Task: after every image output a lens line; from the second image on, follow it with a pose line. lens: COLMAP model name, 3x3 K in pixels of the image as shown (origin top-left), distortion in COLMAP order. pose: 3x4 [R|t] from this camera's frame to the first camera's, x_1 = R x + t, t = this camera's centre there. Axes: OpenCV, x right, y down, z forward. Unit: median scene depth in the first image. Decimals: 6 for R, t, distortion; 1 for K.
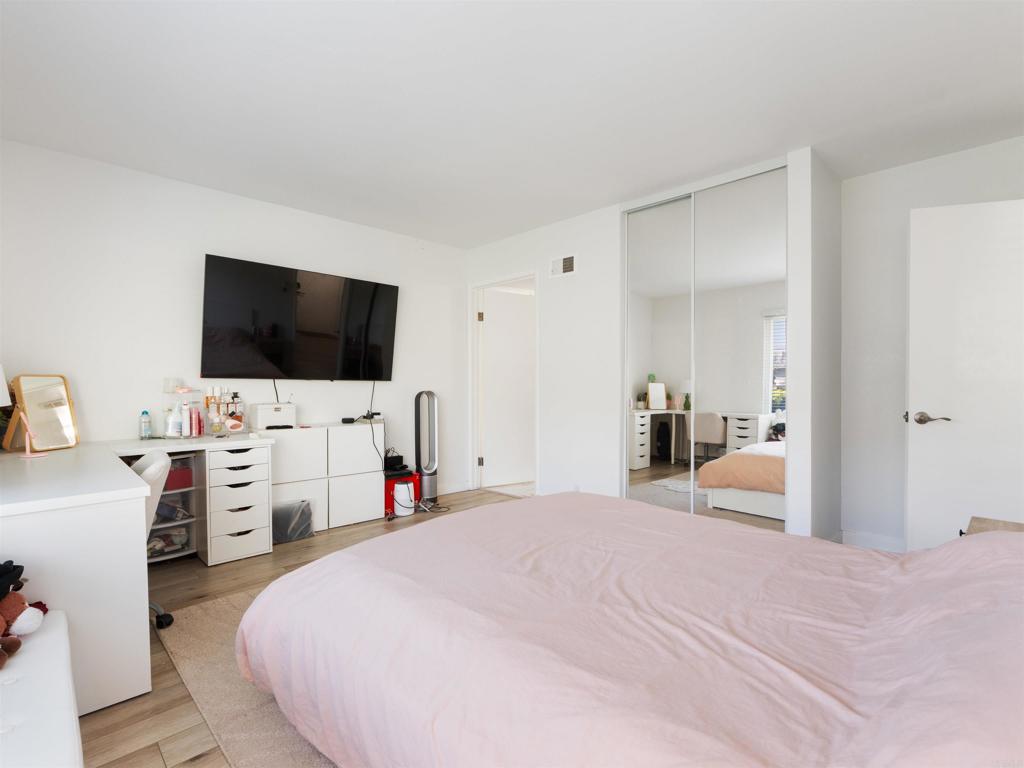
lens RADIAL K [[492.0, 0, 516.5], [0, 492.0, 386.1], [0, 0, 1]] dist [-0.004925, -0.000464]
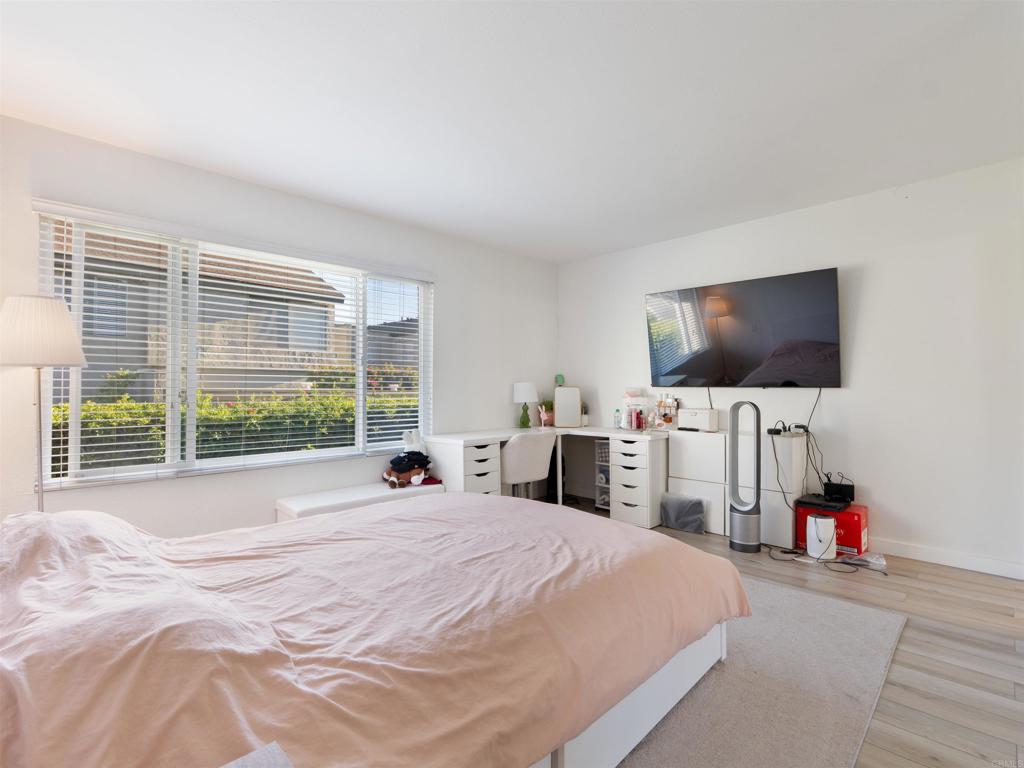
lens RADIAL K [[492.0, 0, 510.9], [0, 492.0, 385.5], [0, 0, 1]] dist [-0.004925, -0.000464]
pose [[-0.002812, -0.015124, -0.999882, 0.739782], [-0.006399, 0.999865, -0.015106, 0.001841], [0.999976, 0.006356, -0.002908, 0.663453]]
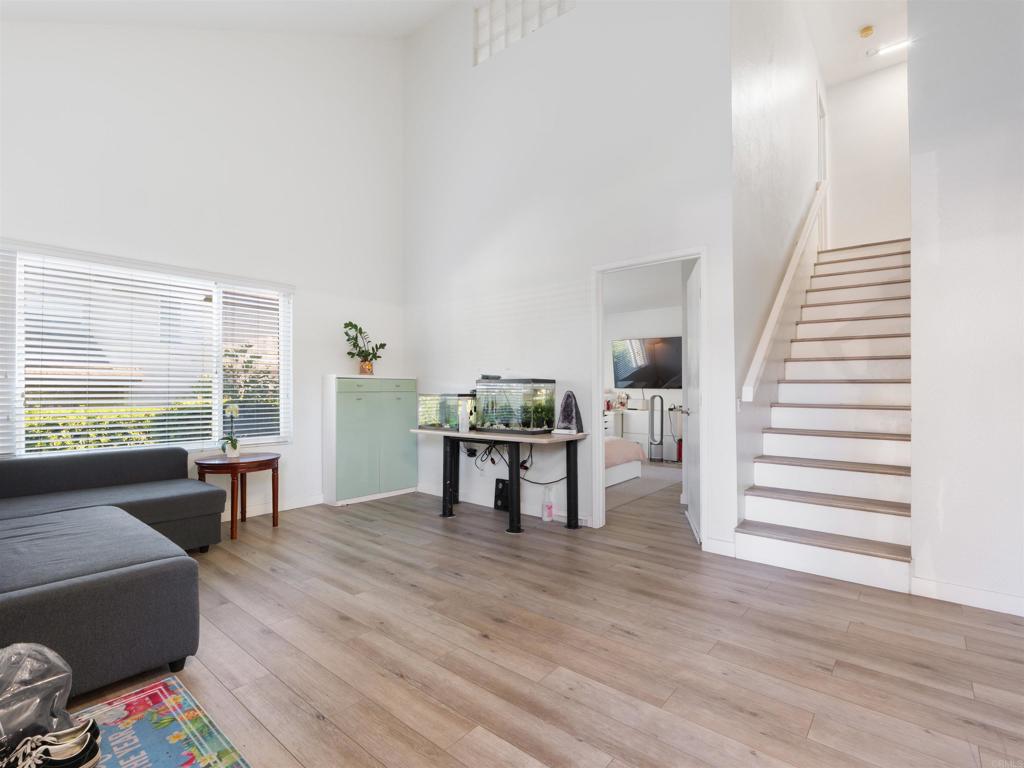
lens RADIAL K [[492.0, 0, 511.5], [0, 492.0, 387.7], [0, 0, 1]] dist [-0.004925, -0.000464]
pose [[0.080116, -0.006484, -0.996764, 1.923059], [-0.007882, 0.999943, -0.007138, 0.002936], [0.996754, 0.008428, 0.080060, 0.298971]]
